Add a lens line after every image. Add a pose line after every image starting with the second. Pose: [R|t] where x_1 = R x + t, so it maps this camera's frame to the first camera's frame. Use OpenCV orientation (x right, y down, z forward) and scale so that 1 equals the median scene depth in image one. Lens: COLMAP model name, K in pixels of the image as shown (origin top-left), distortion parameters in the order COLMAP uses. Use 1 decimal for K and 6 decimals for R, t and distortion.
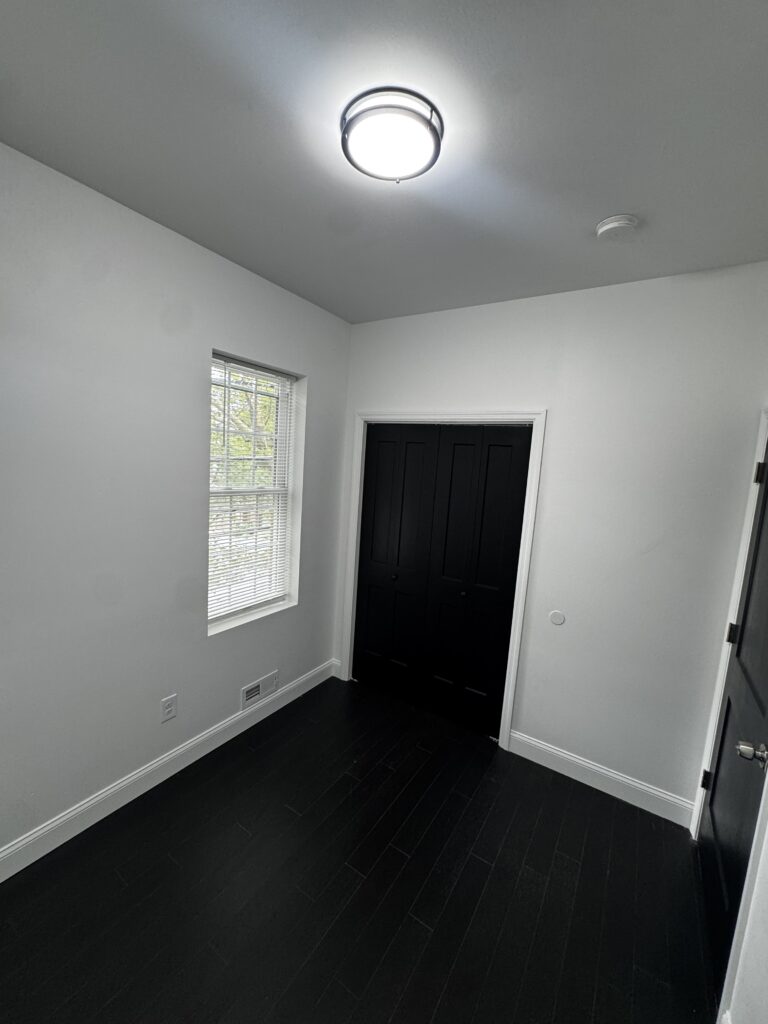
lens RADIAL K [[410.0, 0, 384.0], [0, 410.0, 512.0], [0, 0, 1]] dist [-0.003226, -0.000669]
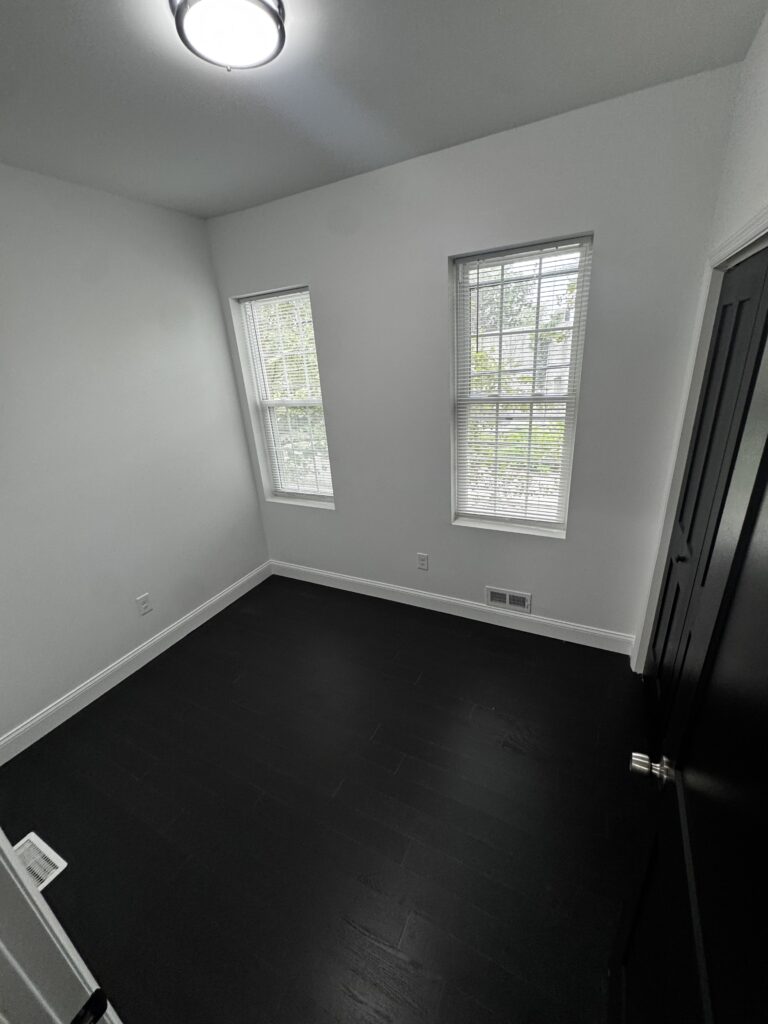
lens RADIAL K [[410.0, 0, 384.0], [0, 410.0, 512.0], [0, 0, 1]] dist [-0.003226, -0.000669]
pose [[0.090153, 0.297925, -0.950323, 0.596900], [-0.046289, 0.954430, 0.294822, -0.064745], [0.994852, 0.017410, 0.099835, 0.606257]]
